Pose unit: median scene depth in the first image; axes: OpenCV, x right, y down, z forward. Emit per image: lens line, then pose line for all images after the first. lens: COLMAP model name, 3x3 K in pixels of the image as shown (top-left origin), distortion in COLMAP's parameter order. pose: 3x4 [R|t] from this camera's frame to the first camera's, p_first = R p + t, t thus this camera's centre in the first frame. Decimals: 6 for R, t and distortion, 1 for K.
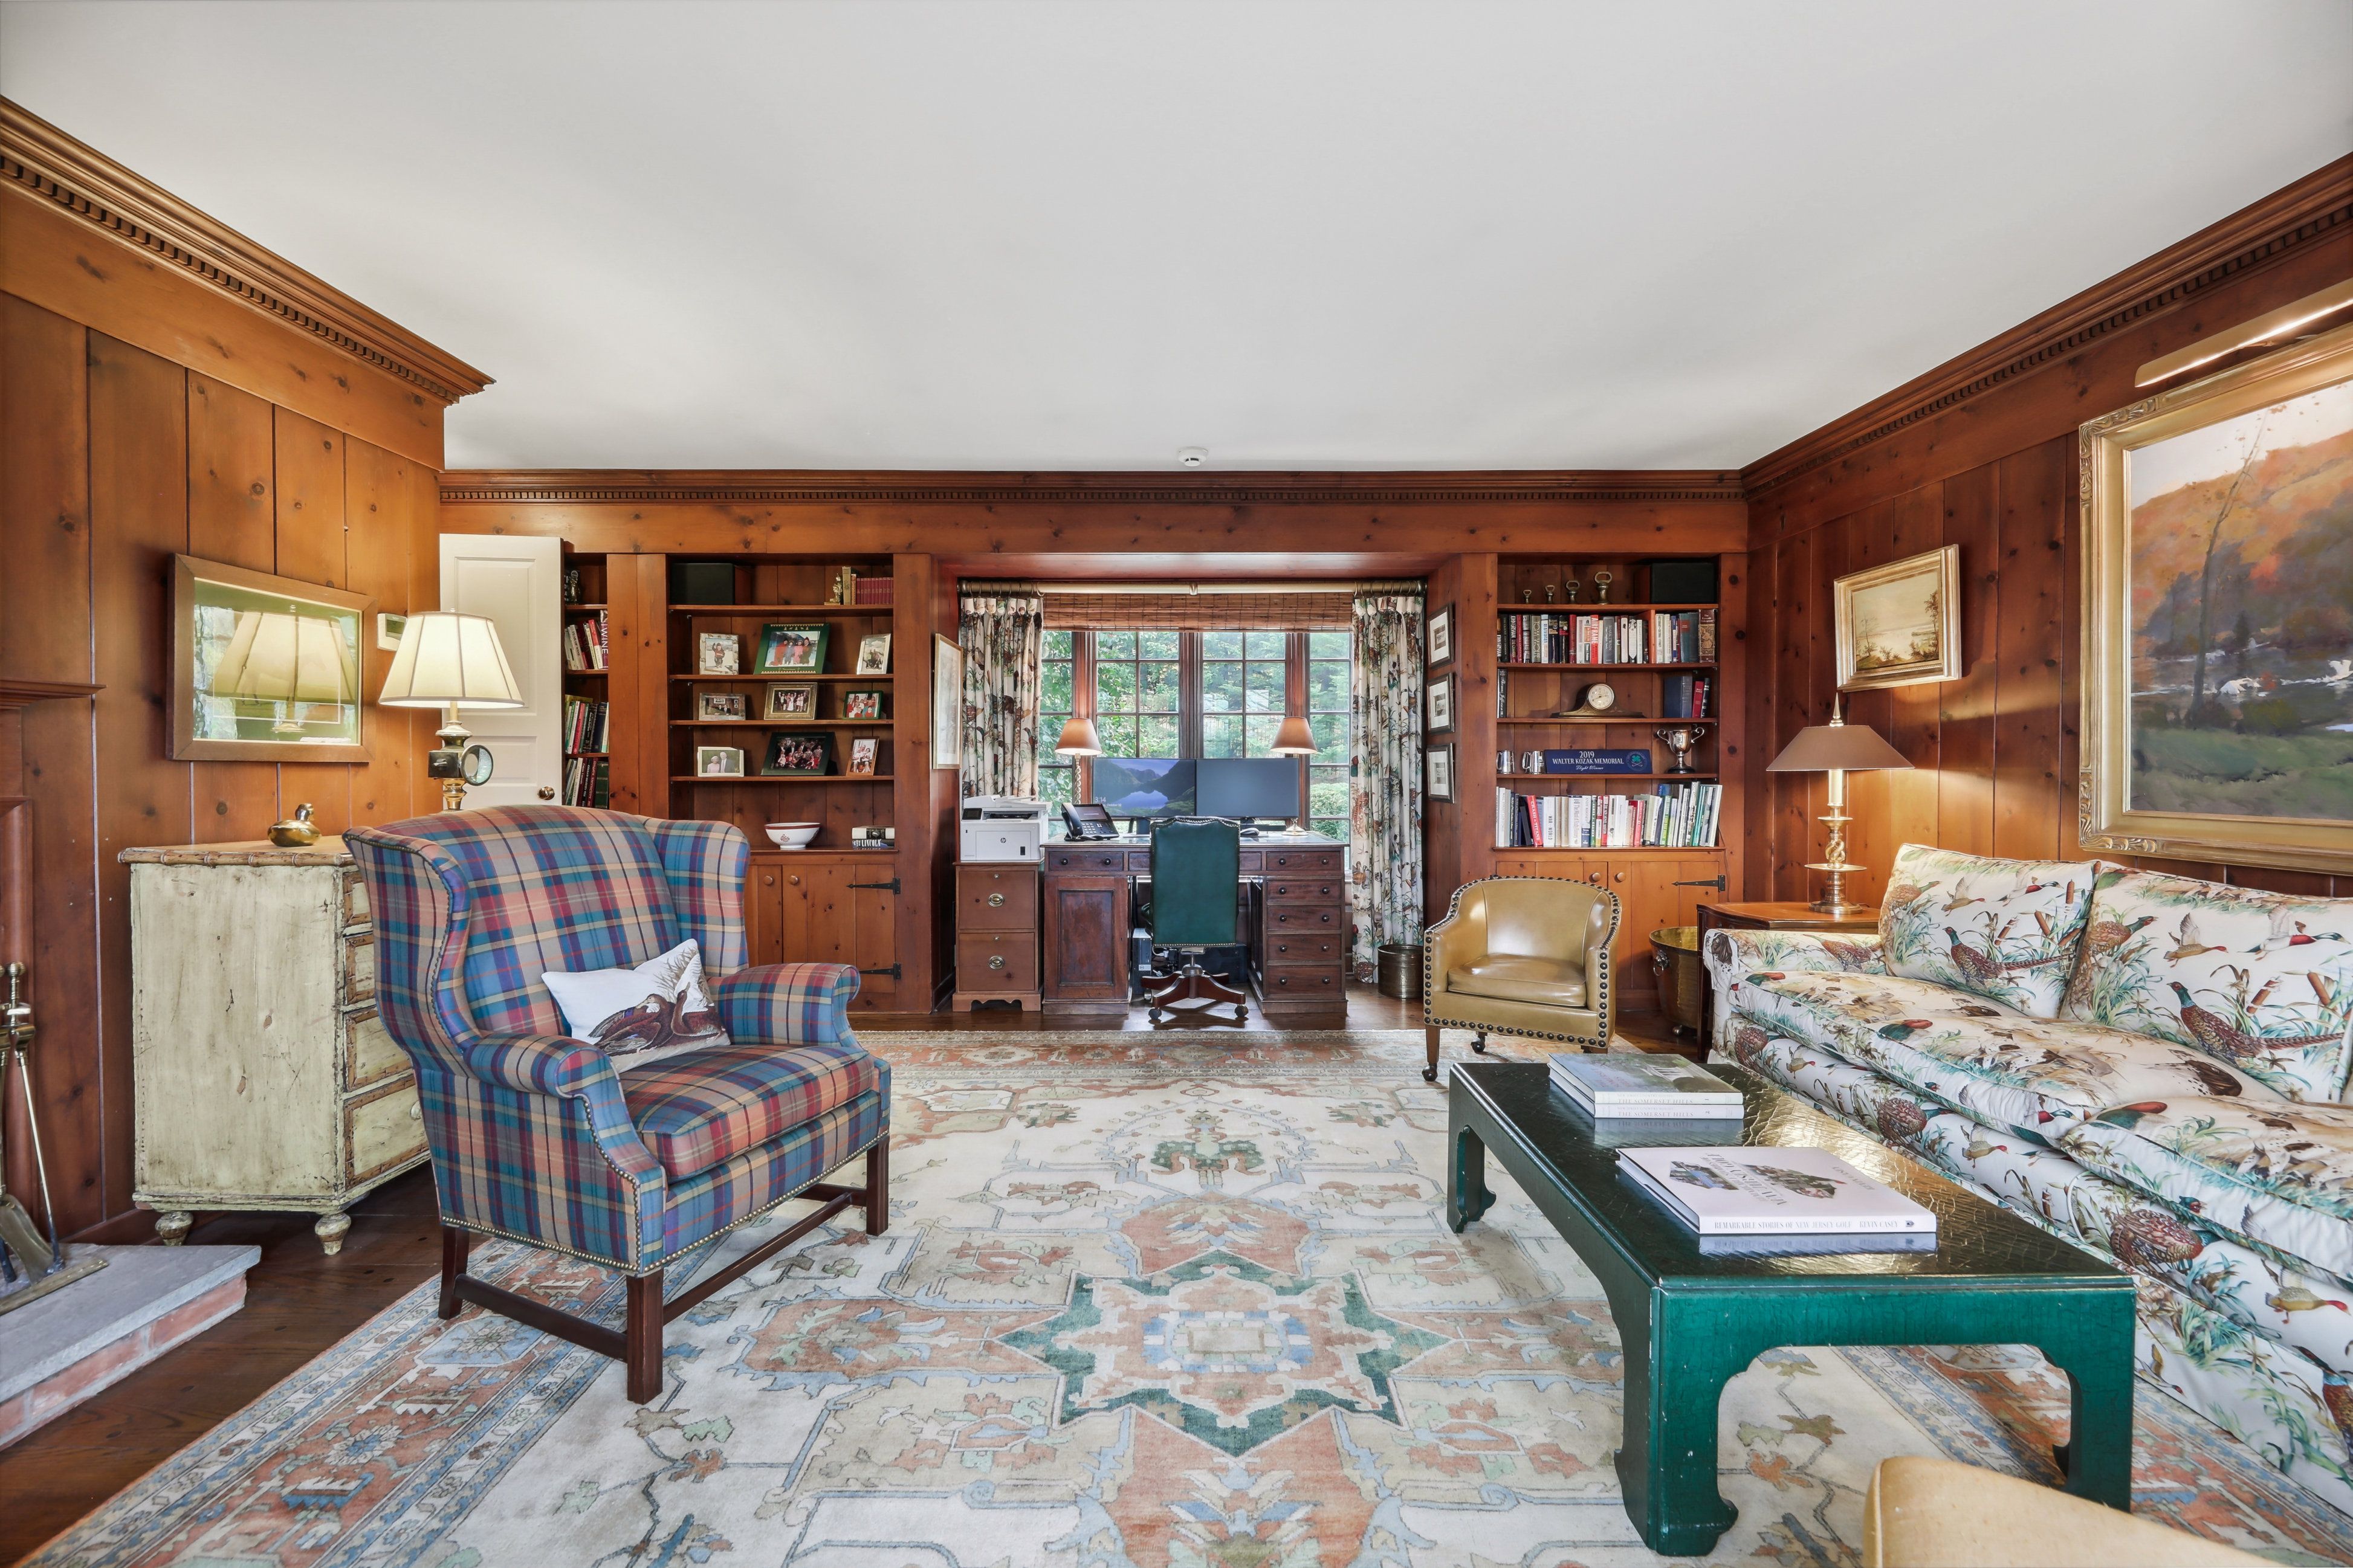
lens RADIAL K [[951.0, 0, 1181.4], [0, 951.0, 776.4], [0, 0, 1]] dist [-0.002644, -0.001621]
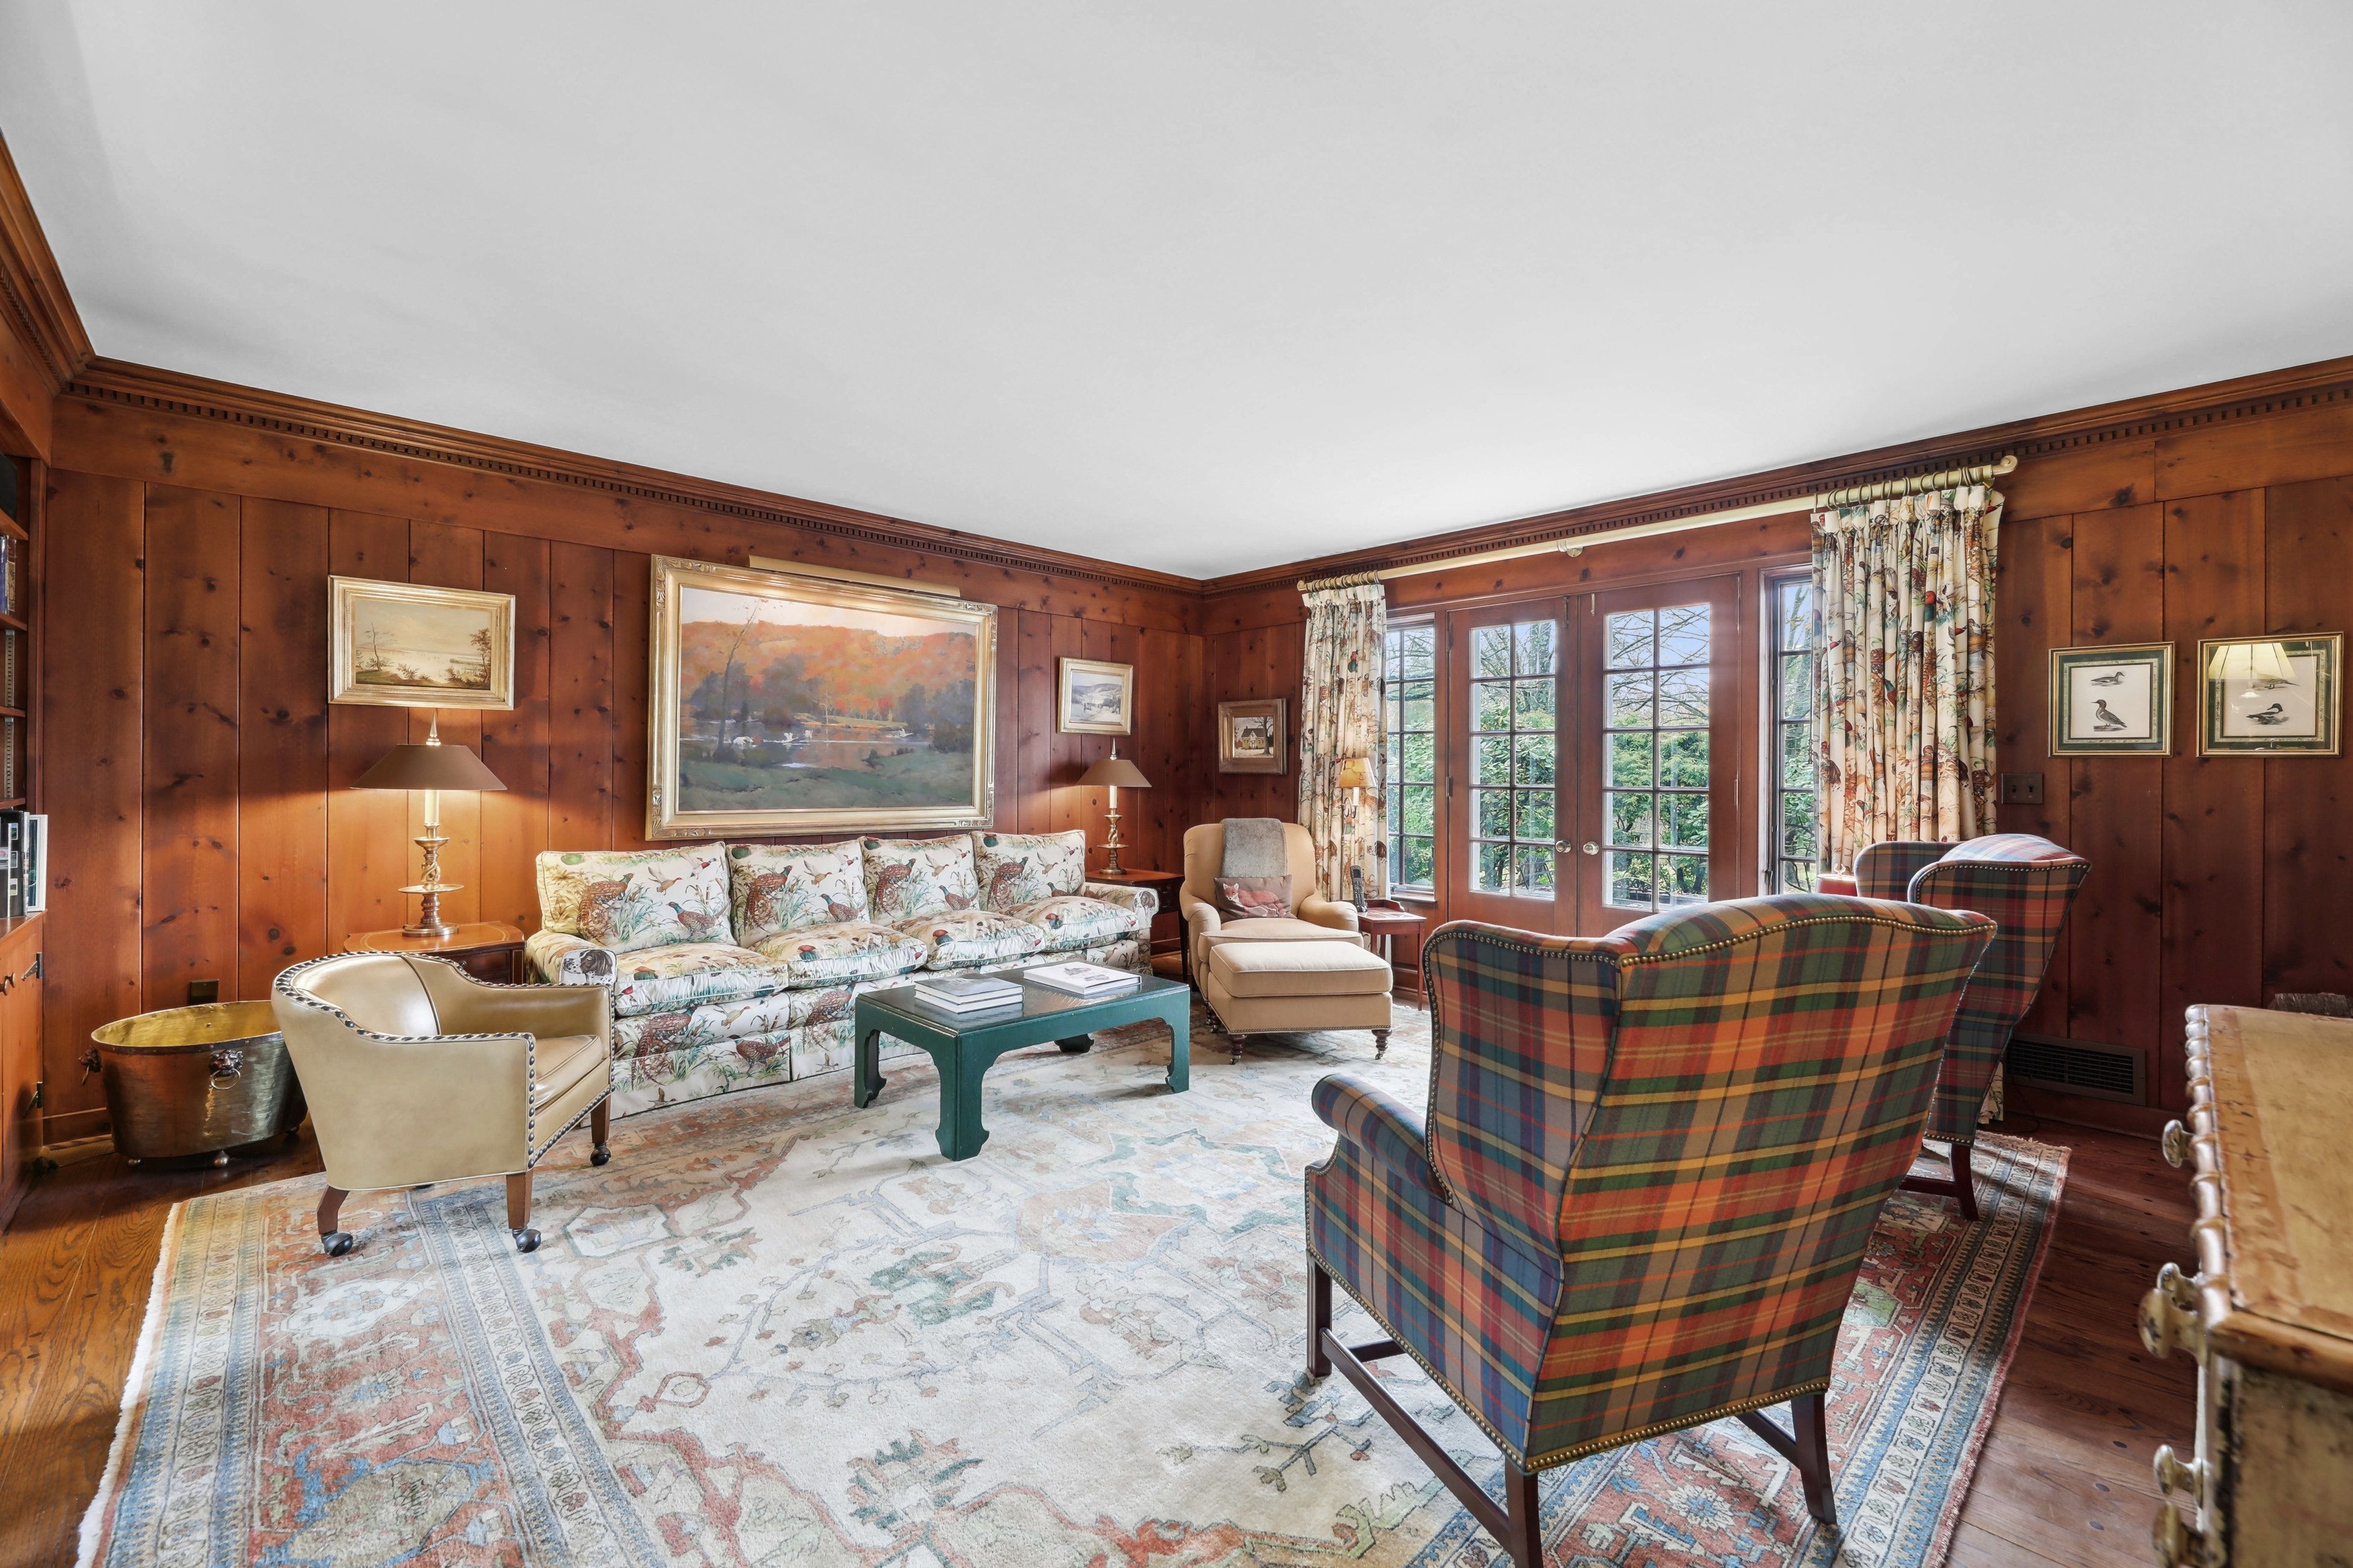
lens RADIAL K [[951.0, 0, 1168.2], [0, 951.0, 771.9], [0, 0, 1]] dist [-0.002644, -0.001621]
pose [[-0.675492, -0.004500, 0.737354, -0.748221], [-0.000529, 0.999984, 0.005618, -0.041532], [-0.737367, 0.003405, -0.675484, 1.503045]]
